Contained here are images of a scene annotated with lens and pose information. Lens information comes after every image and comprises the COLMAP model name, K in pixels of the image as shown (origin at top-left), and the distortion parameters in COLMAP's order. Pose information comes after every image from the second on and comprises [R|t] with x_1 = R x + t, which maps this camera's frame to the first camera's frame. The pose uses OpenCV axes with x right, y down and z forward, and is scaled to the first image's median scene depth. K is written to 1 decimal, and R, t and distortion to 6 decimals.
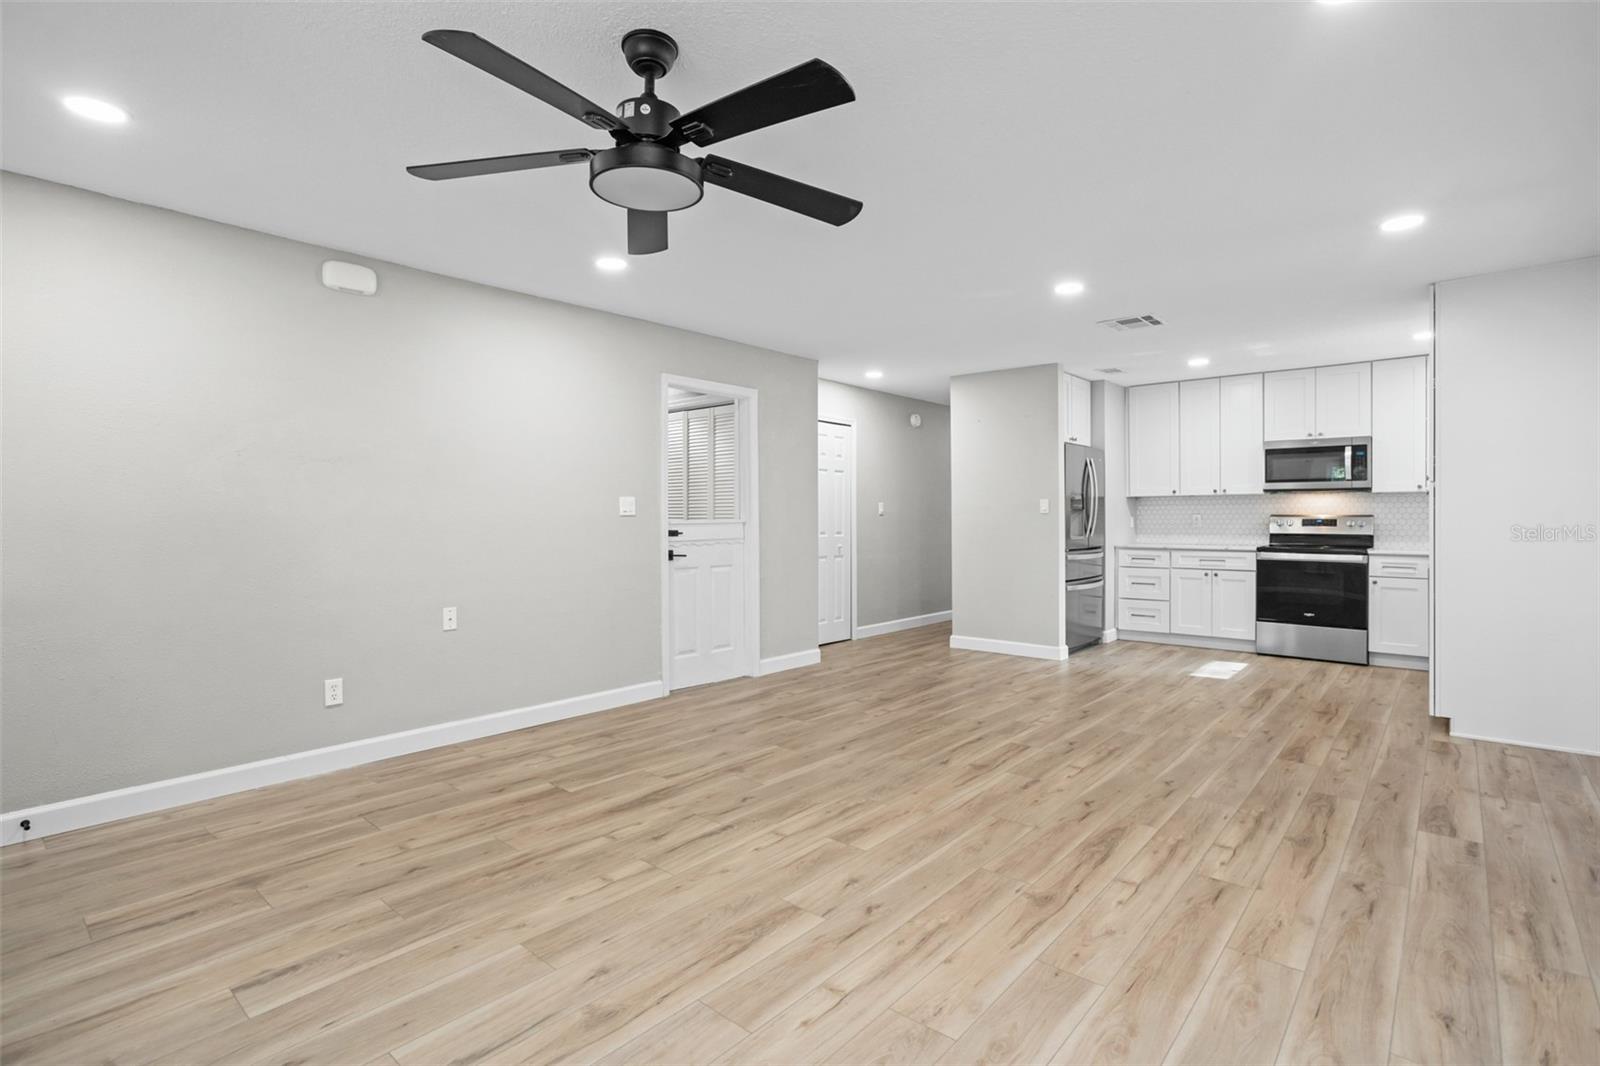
lens RADIAL K [[773.9, 0, 797.7], [0, 773.9, 515.4], [0, 0, 1]] dist [-0.027817, 0.015317]
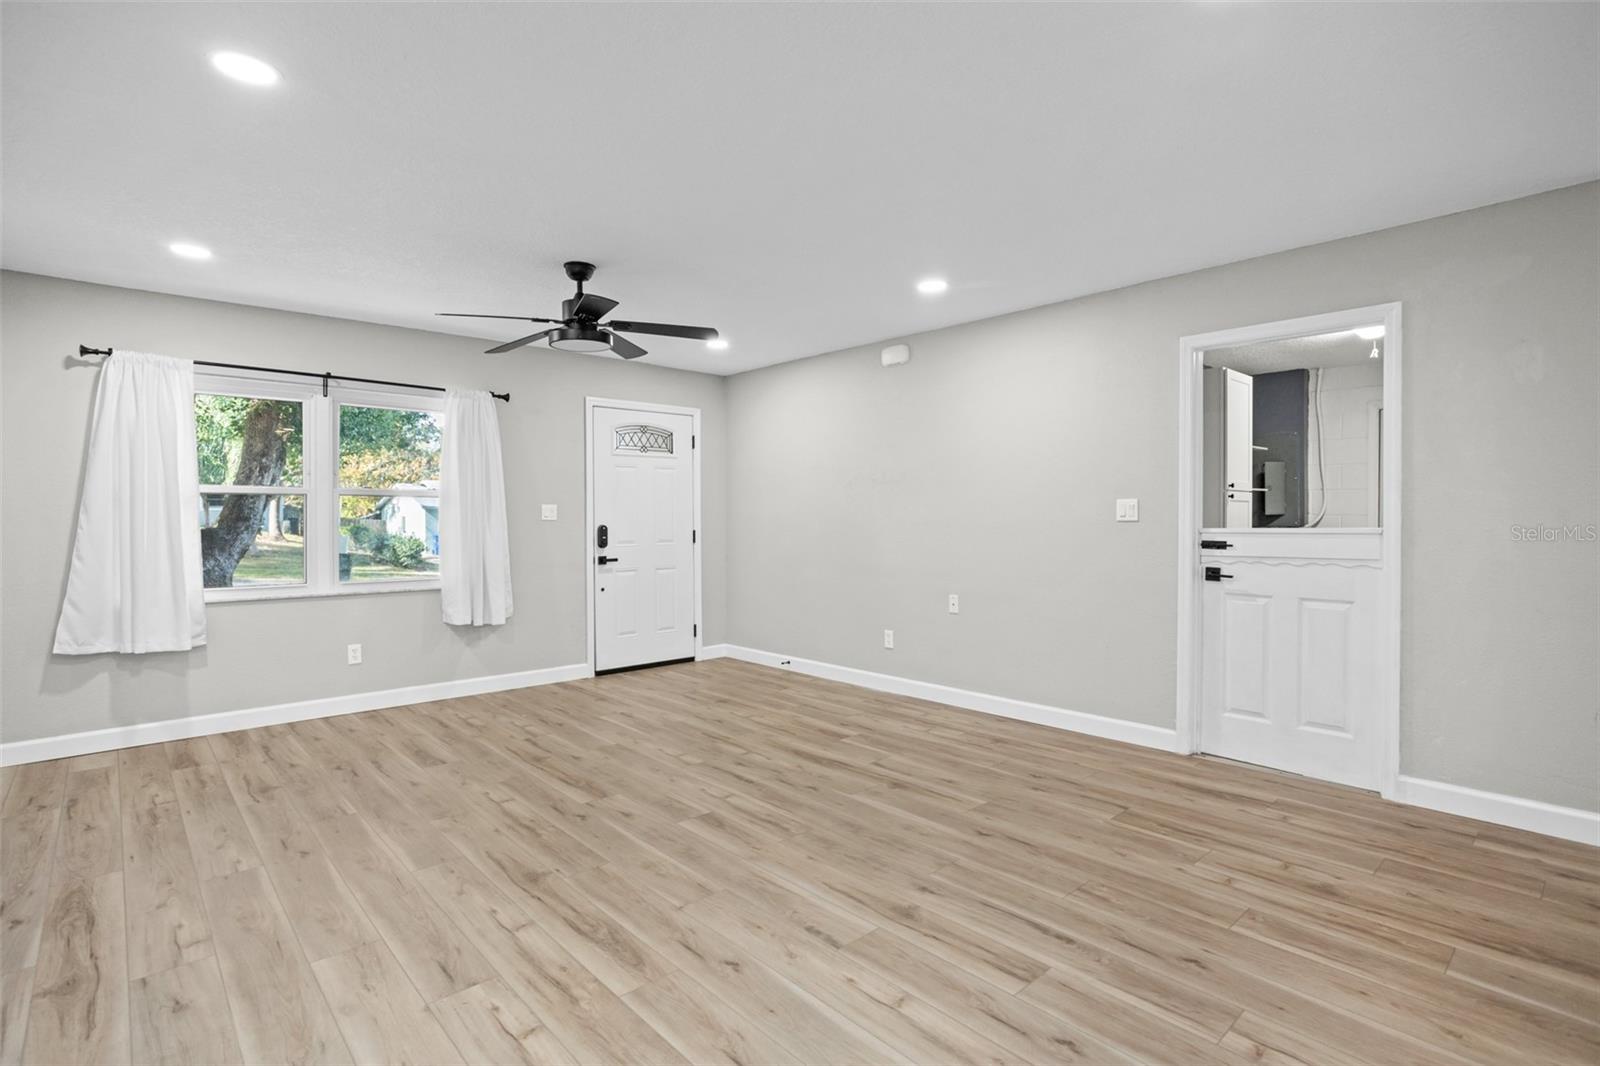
lens RADIAL K [[773.9, 0, 790.1], [0, 773.9, 524.7], [0, 0, 1]] dist [-0.027817, 0.015317]
pose [[-0.128029, 0.011904, -0.991699, 0.981905], [0.006973, 0.999914, 0.011103, -0.010937], [0.991746, -0.005493, -0.128101, 1.089816]]
